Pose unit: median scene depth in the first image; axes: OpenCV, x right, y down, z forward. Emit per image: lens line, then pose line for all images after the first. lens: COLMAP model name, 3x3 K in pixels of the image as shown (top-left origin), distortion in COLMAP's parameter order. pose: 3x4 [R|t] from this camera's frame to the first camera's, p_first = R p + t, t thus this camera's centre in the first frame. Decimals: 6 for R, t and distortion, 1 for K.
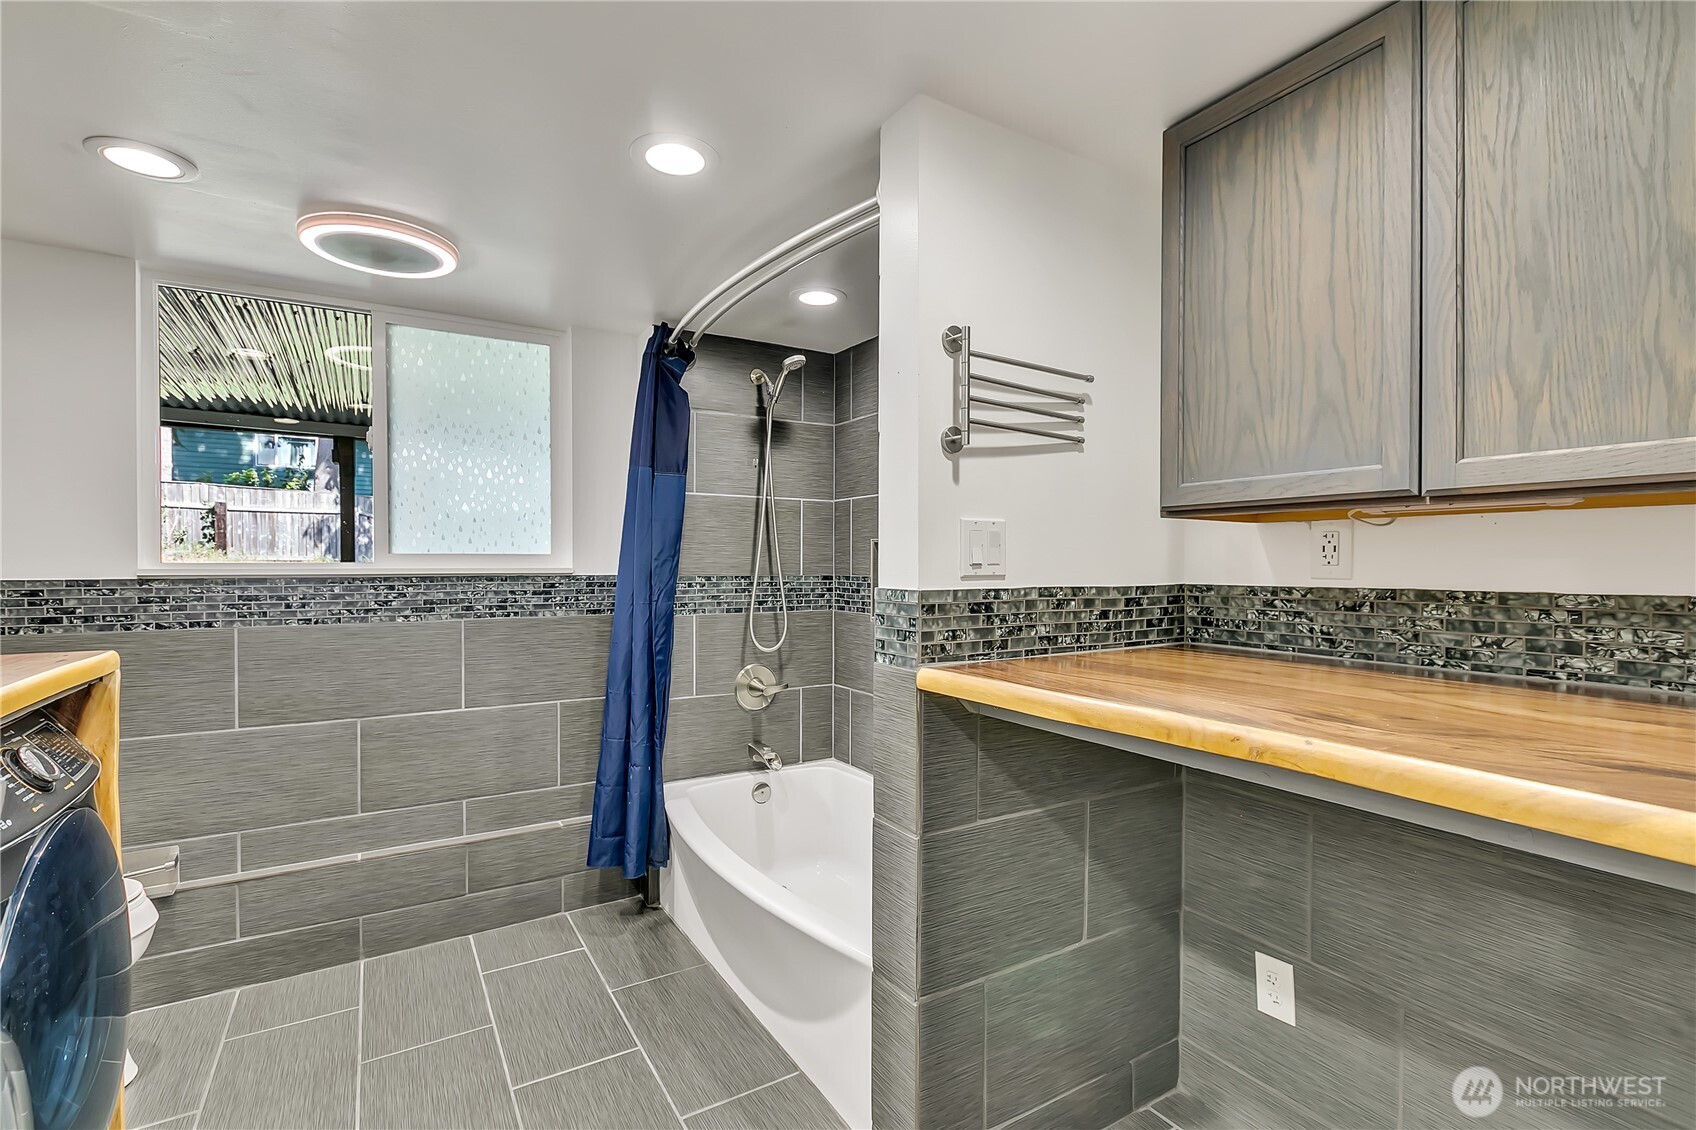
lens RADIAL K [[781.7, 0, 849.5], [0, 781.7, 558.4], [0, 0, 1]] dist [0.000799, -0.000312]
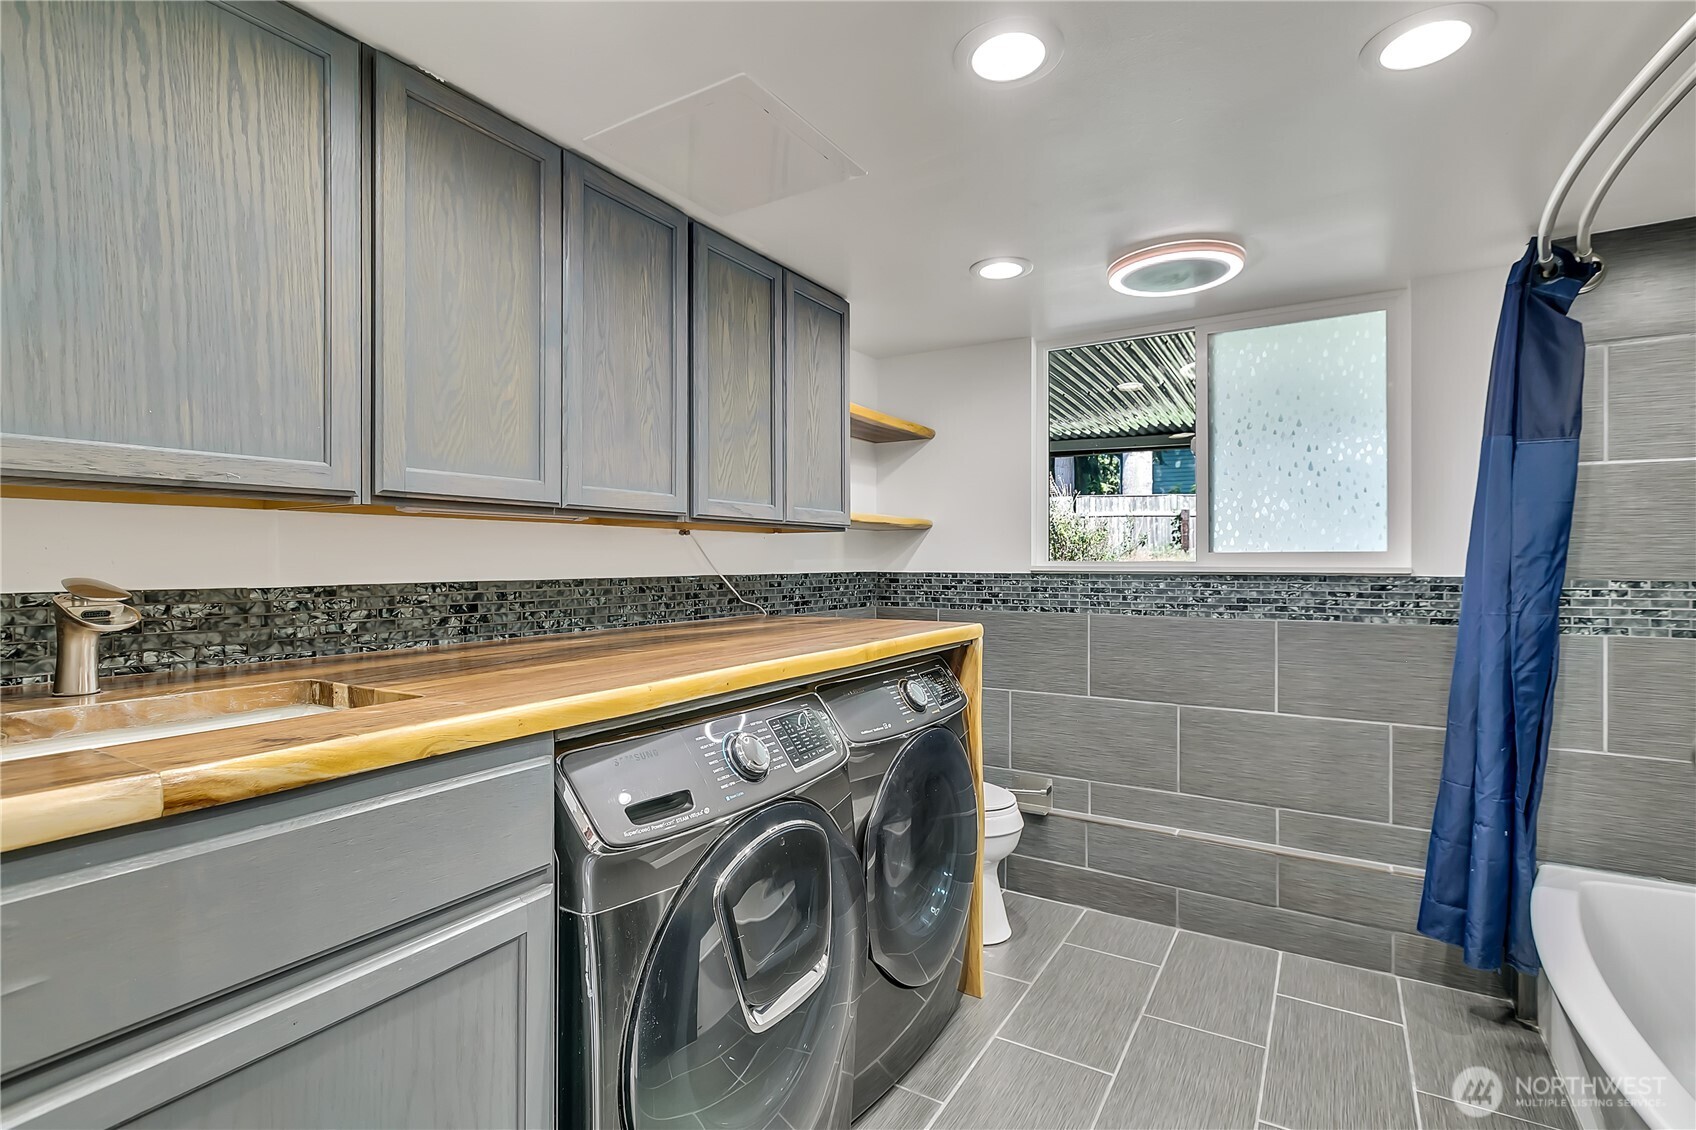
lens RADIAL K [[793.1, 0, 849.6], [0, 793.1, 546.9], [0, 0, 1]] dist [0.001156, 0.000278]
pose [[0.456031, -0.015876, -0.889822, 0.141631], [0.004685, 0.999870, -0.015438, 0.000569], [0.889952, 0.002871, 0.456046, 0.085367]]
